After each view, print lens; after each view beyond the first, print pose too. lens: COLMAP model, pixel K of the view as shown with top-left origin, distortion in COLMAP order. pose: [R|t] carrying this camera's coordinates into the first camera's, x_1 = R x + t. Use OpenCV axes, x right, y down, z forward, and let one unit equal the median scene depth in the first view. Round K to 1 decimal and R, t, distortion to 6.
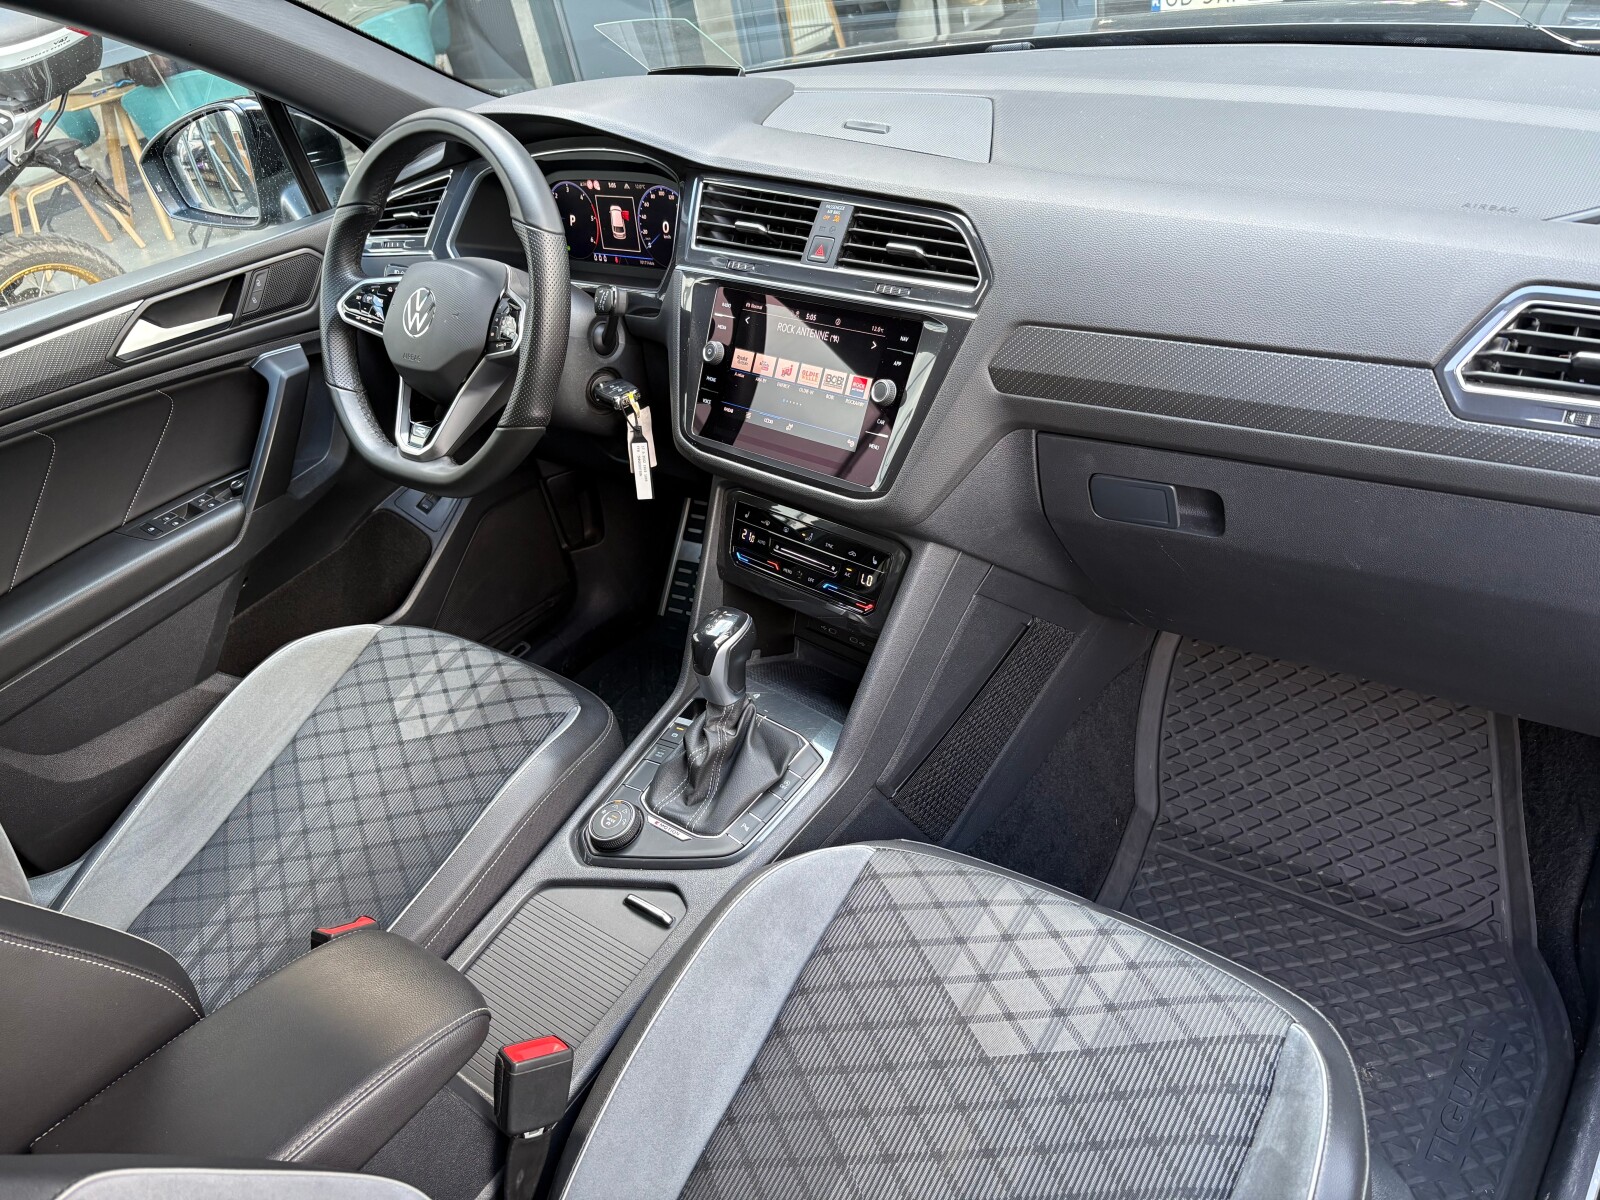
lens RADIAL K [[1216.4, 0, 806.1], [0, 1216.4, 607.8], [0, 0, 1]] dist [0.021773, -0.012284]
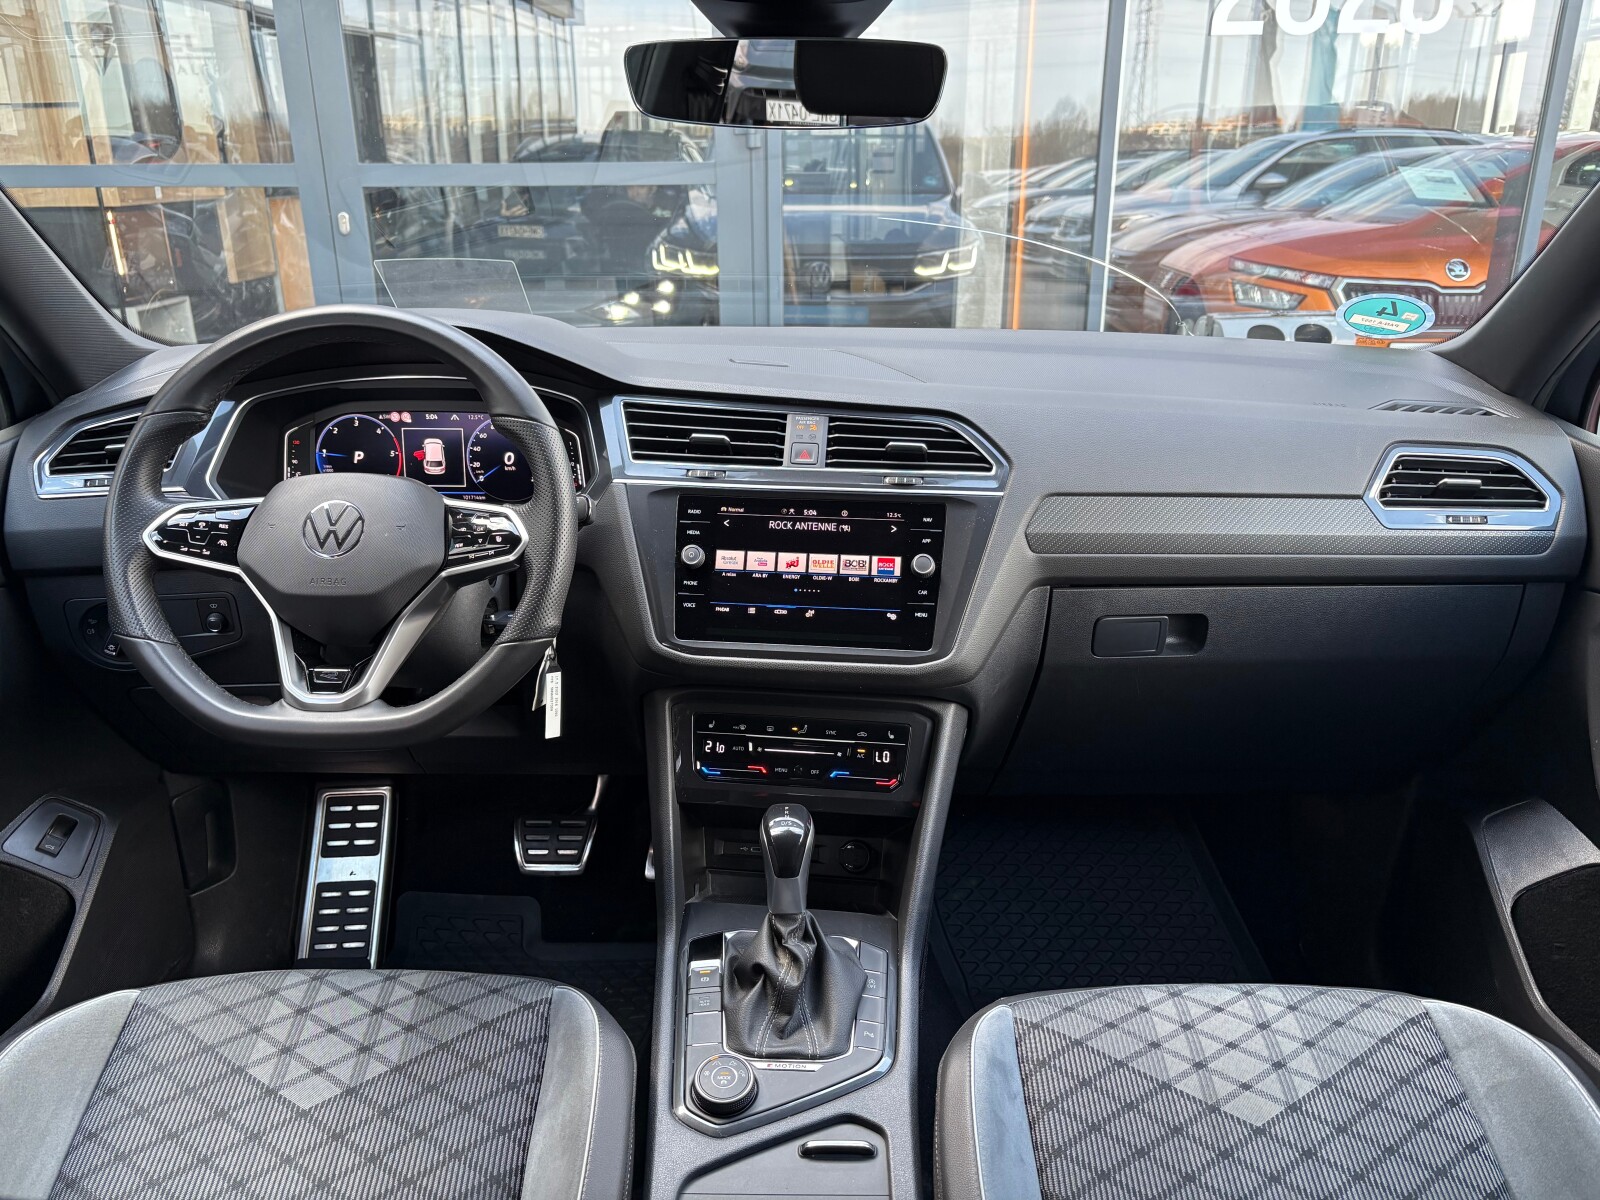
lens RADIAL K [[1213.6, 0, 800.0], [0, 1213.6, 600.0], [0, 0, 1]] dist [0.056154, -0.063421]
pose [[0.769312, -0.039209, 0.637669, -0.646332], [0.229662, 0.948366, -0.218761, 0.059208], [-0.596166, 0.314744, 0.738594, 0.239111]]
